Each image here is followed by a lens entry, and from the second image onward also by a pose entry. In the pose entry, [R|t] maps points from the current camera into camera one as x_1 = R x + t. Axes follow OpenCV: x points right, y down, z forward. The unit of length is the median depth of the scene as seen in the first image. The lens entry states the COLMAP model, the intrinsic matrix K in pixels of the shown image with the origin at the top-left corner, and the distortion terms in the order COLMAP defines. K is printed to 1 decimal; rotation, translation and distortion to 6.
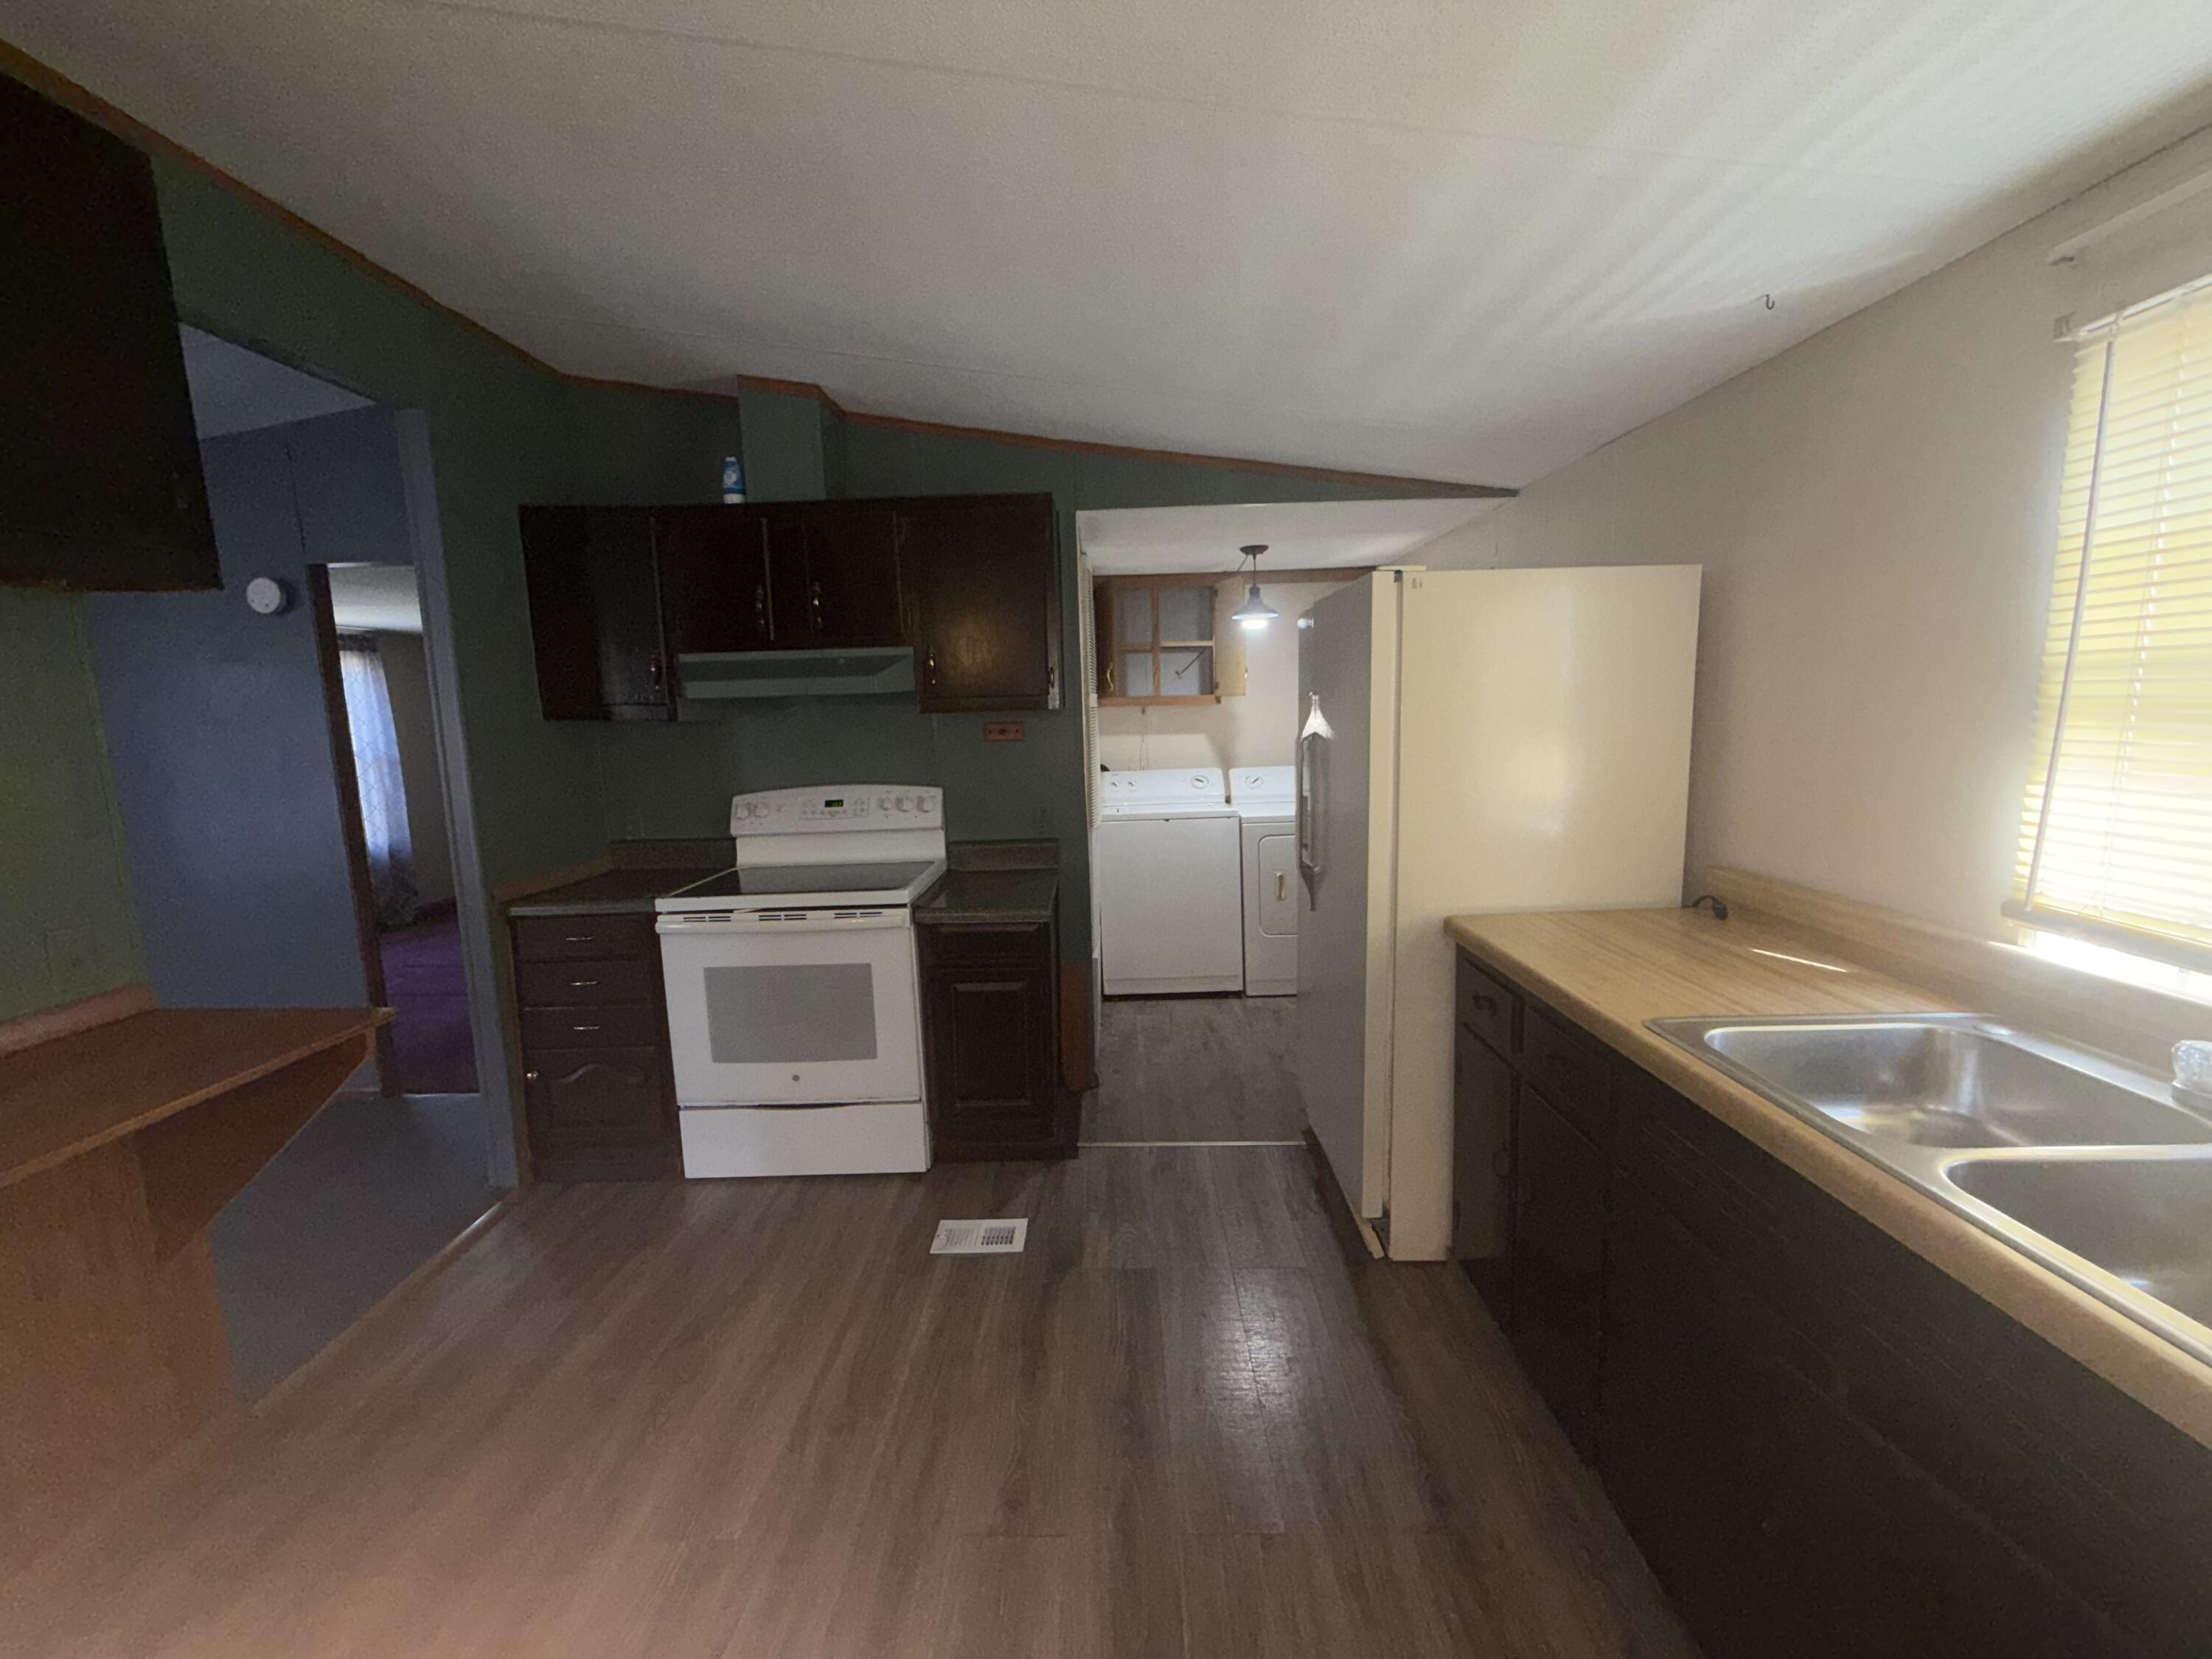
lens RADIAL K [[875.3, 0, 1098.1], [0, 875.3, 831.9], [0, 0, 1]] dist [-0.001787, 0.000443]
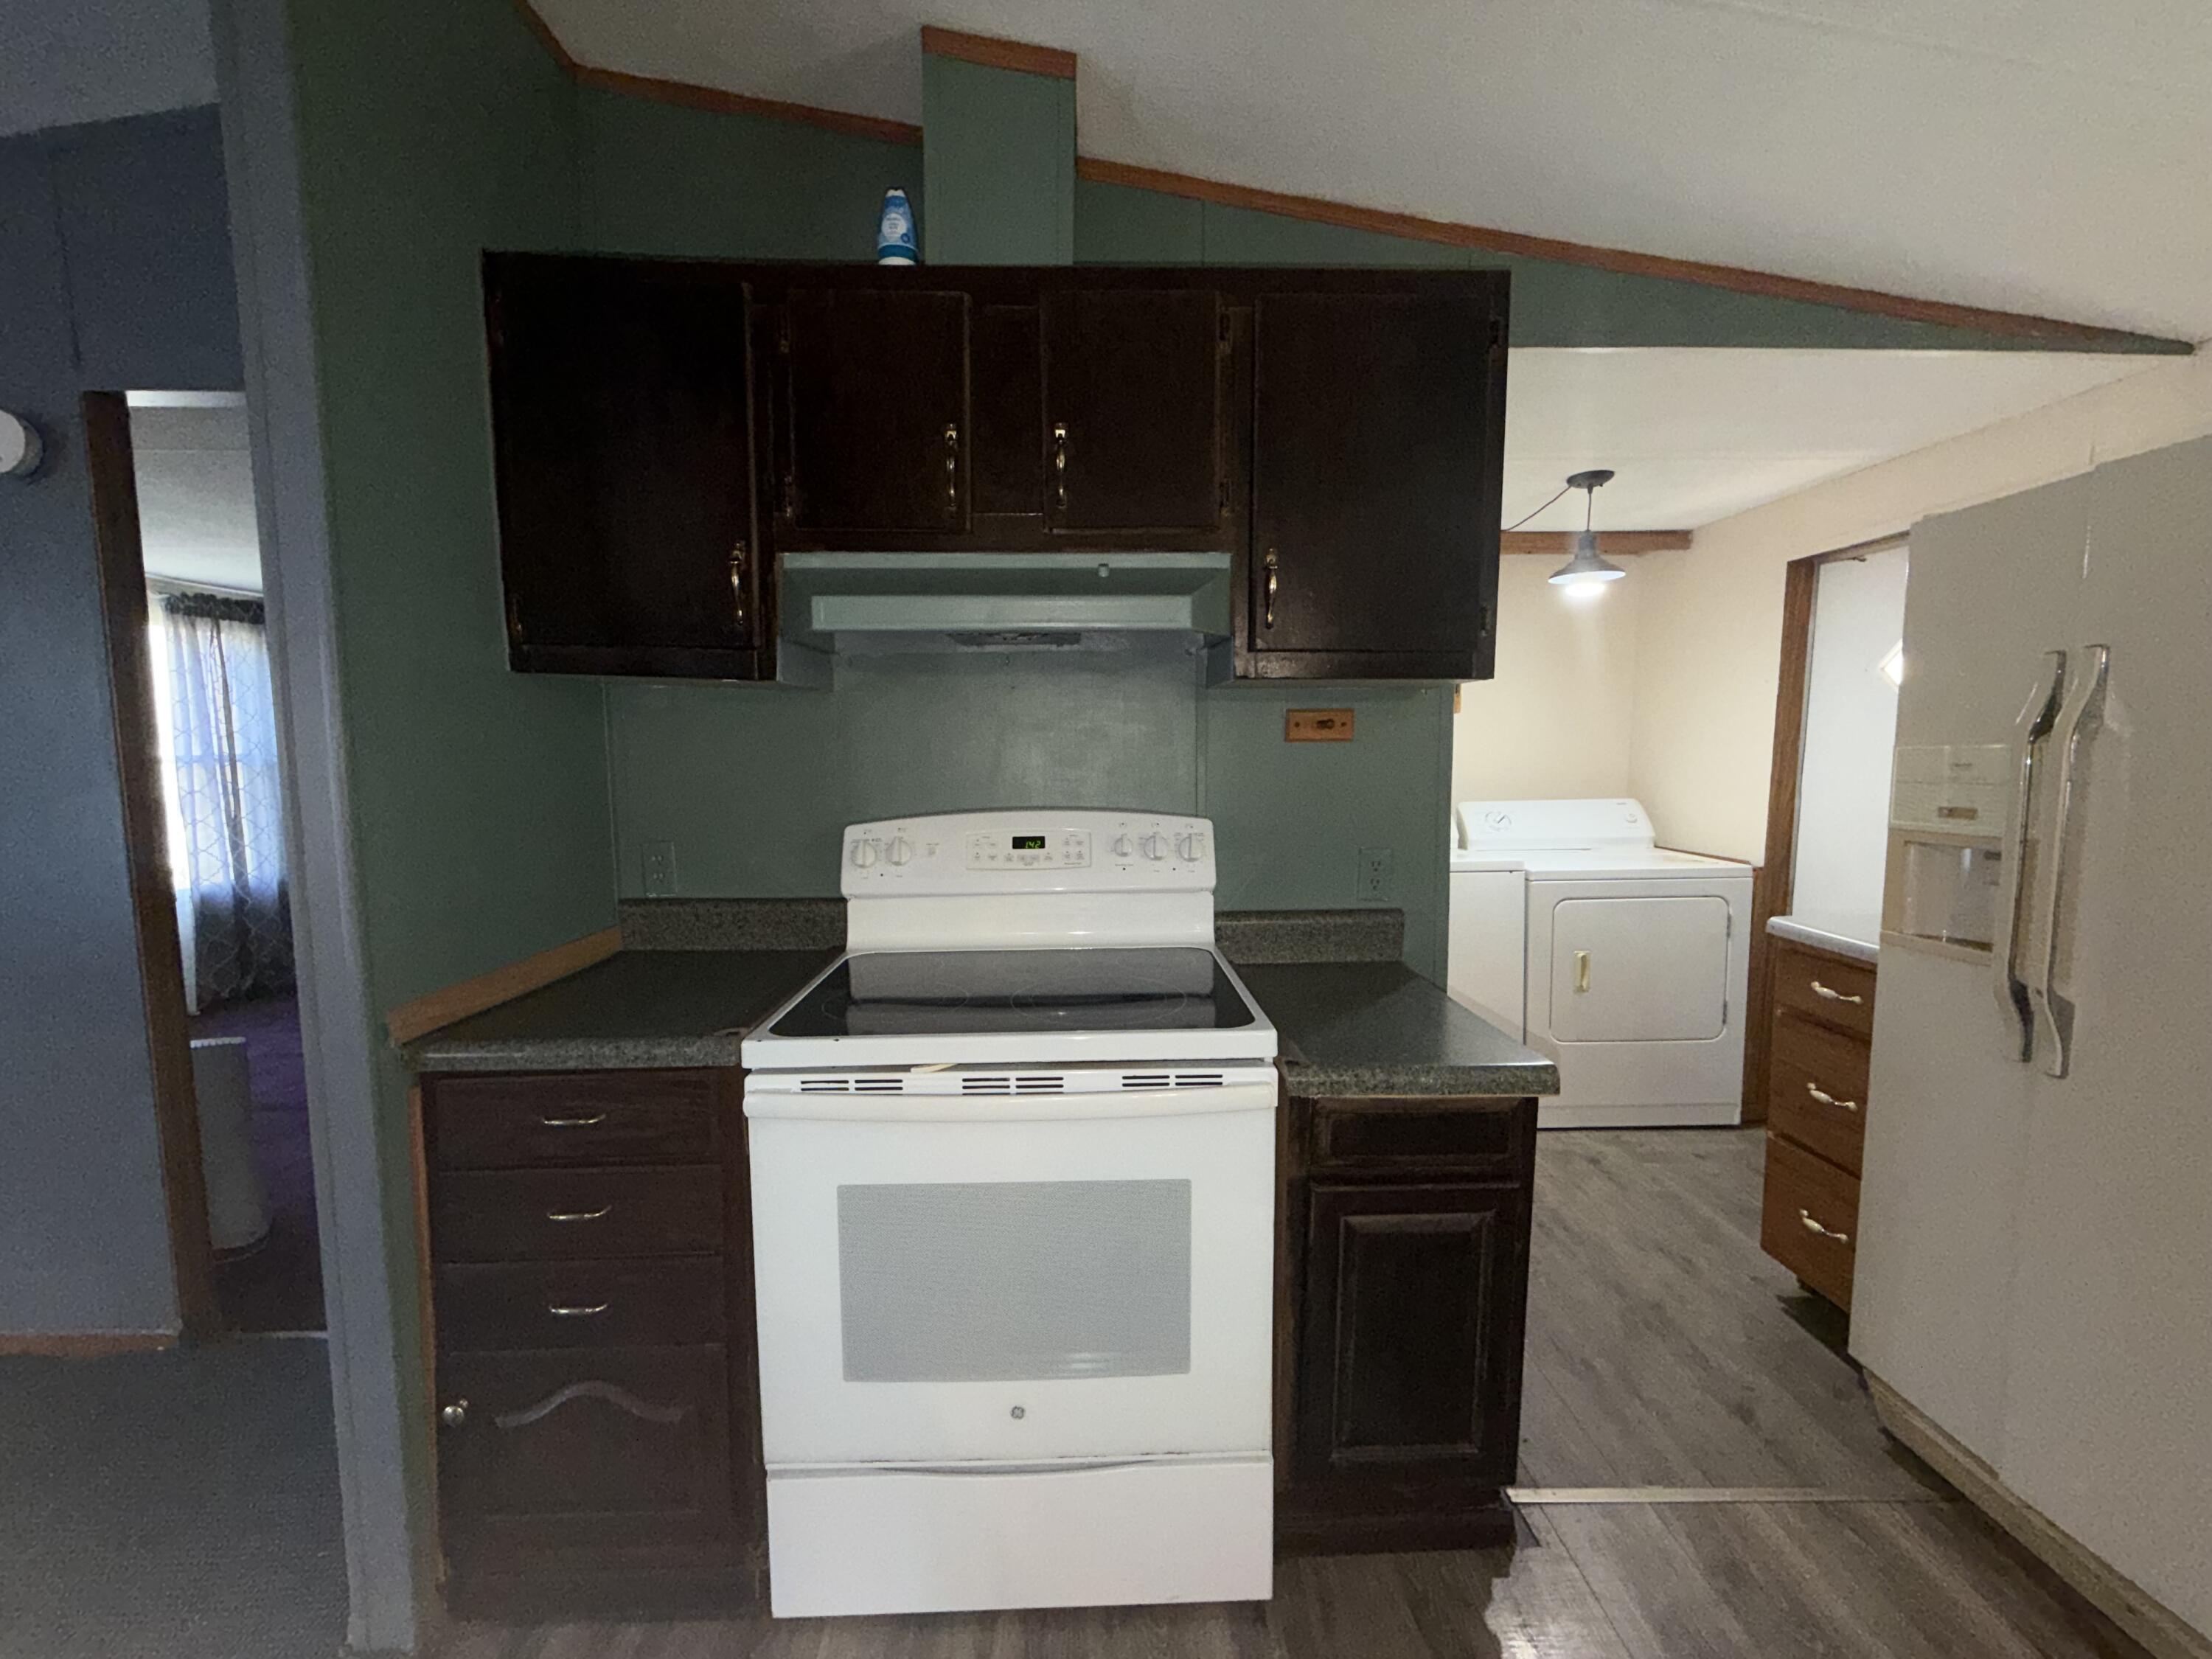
lens RADIAL K [[875.3, 0, 1093.9], [0, 875.3, 834.4], [0, 0, 1]] dist [-0.001787, 0.000443]
pose [[0.998956, 0.020570, 0.040797, -0.317495], [-0.018944, 0.999027, -0.039836, -0.017937], [-0.041577, 0.039021, 0.998373, 0.485823]]
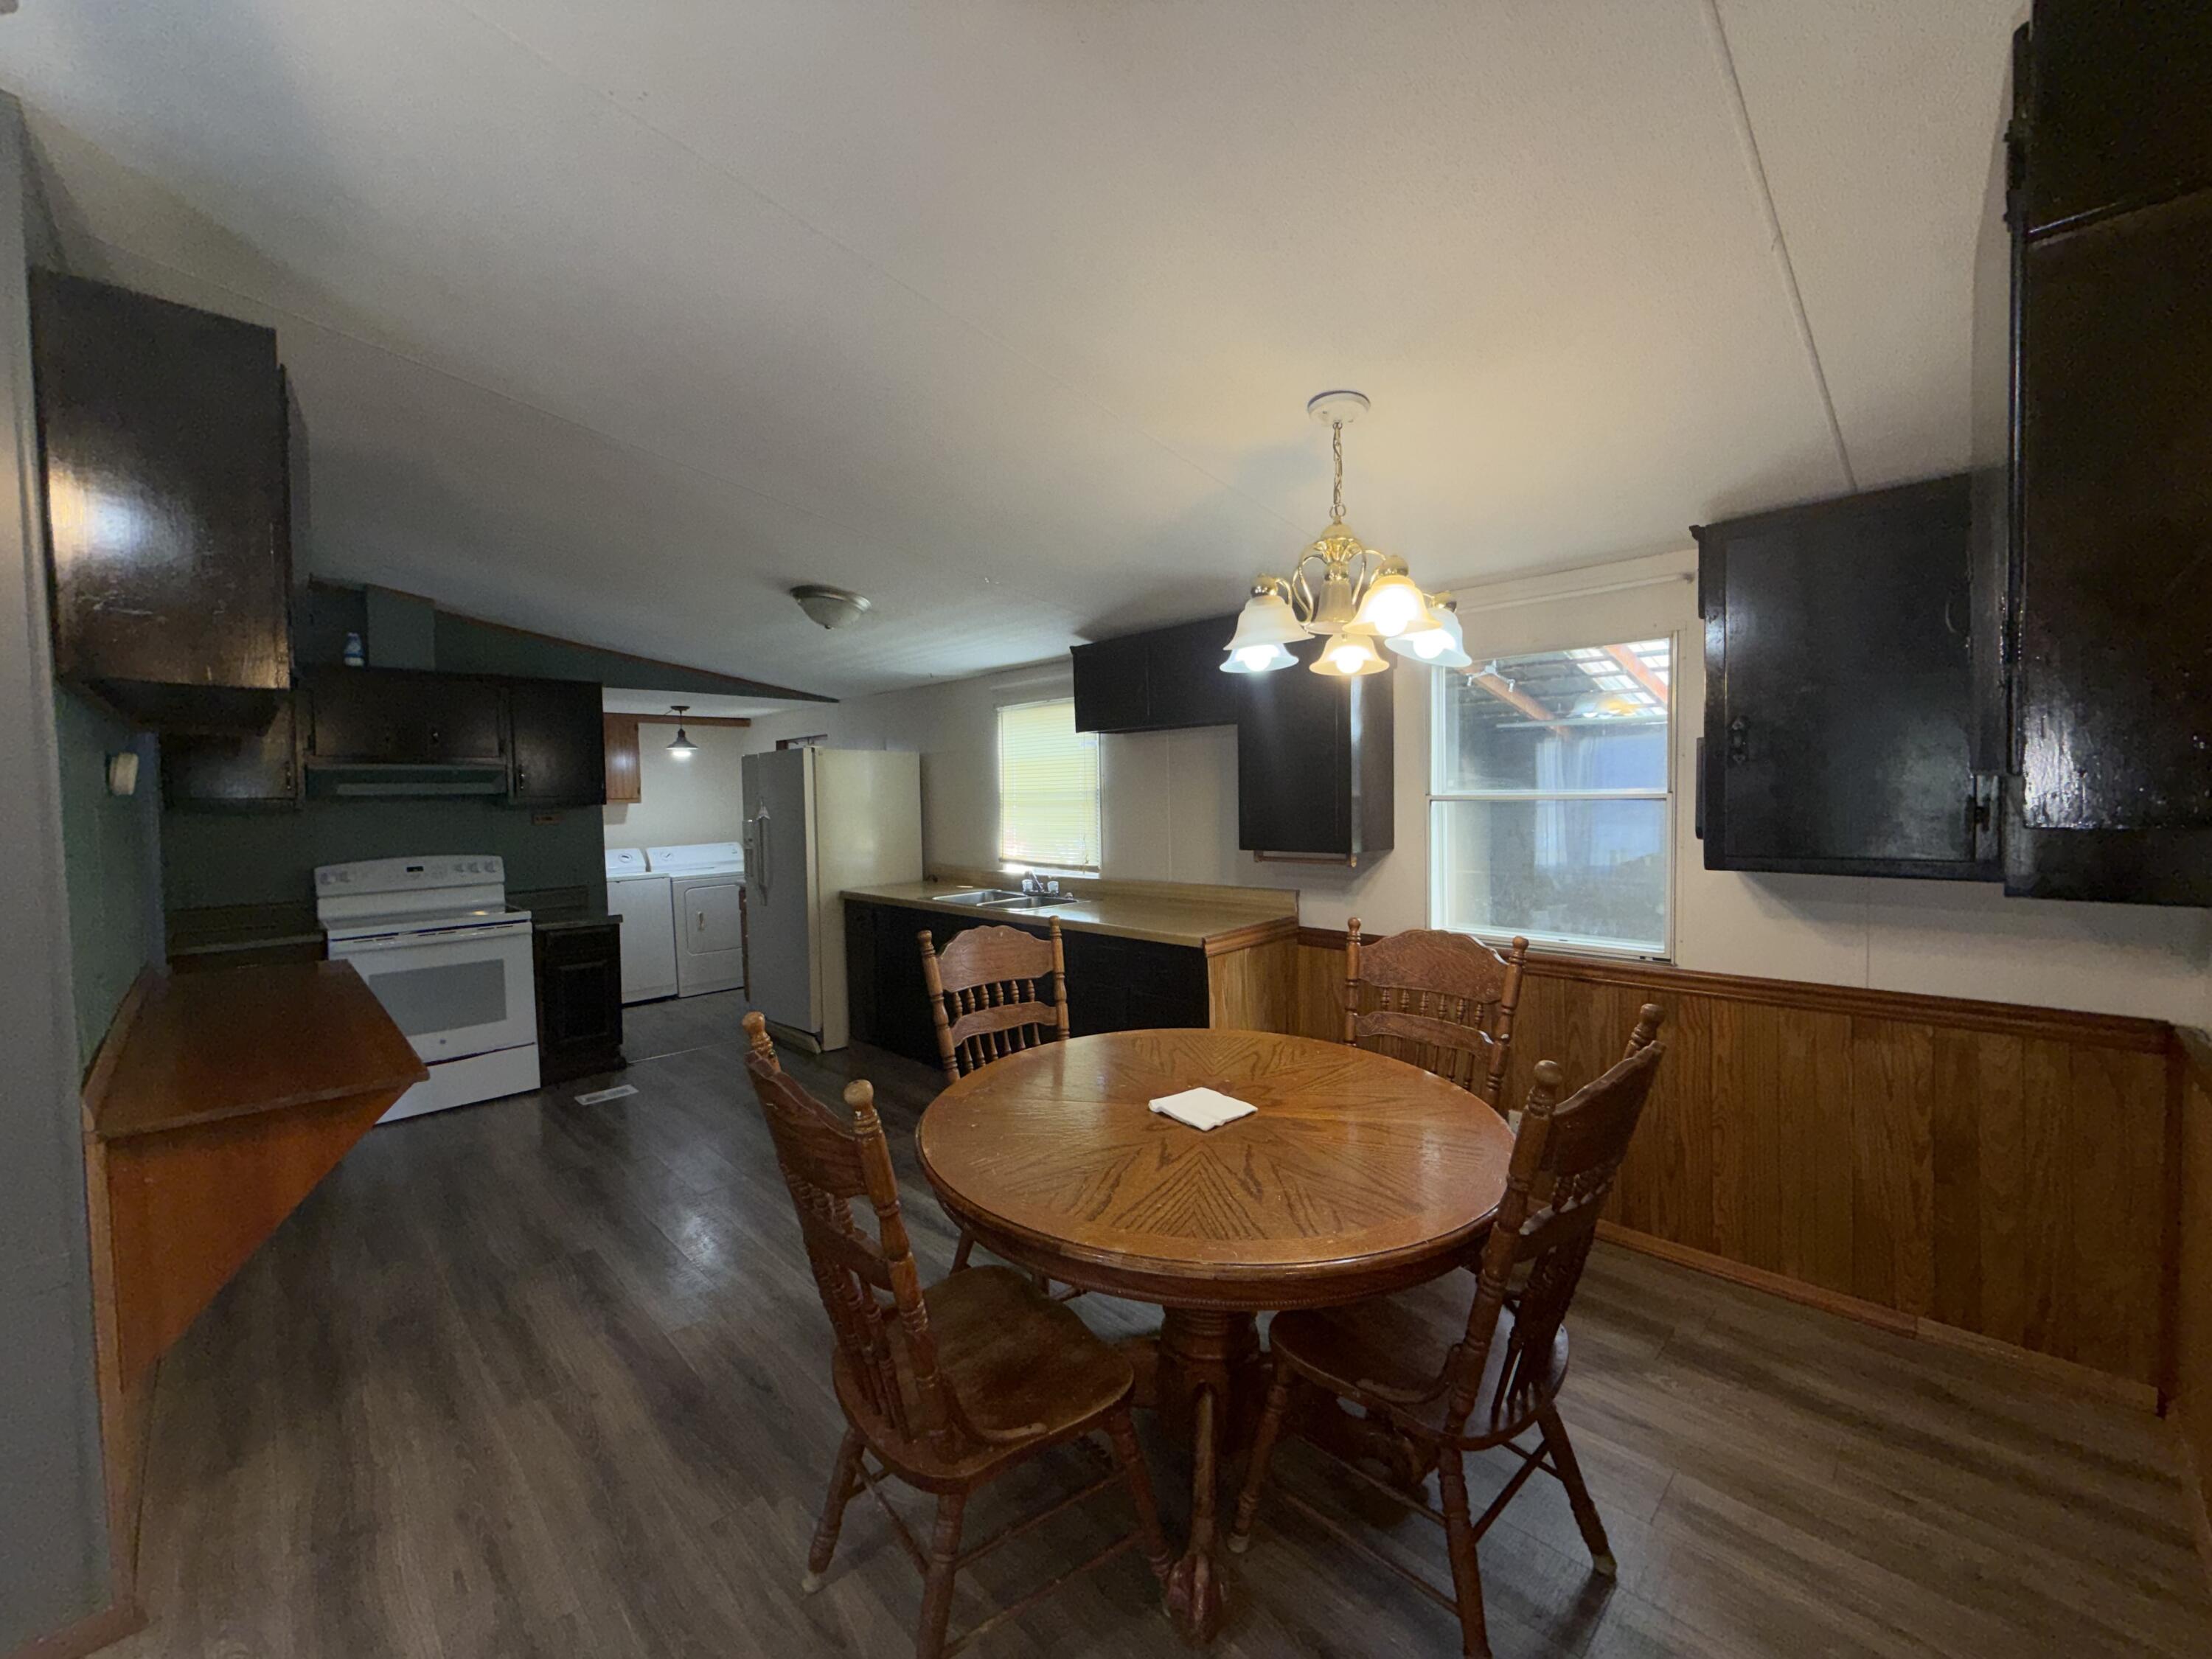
lens RADIAL K [[875.3, 0, 1110.5], [0, 875.3, 829.5], [0, 0, 1]] dist [-0.001787, 0.000443]
pose [[0.689759, -0.014727, 0.723889, -0.617800], [0.101221, 0.991936, -0.076269, 0.142429], [-0.716929, 0.125880, 0.685687, -0.897446]]
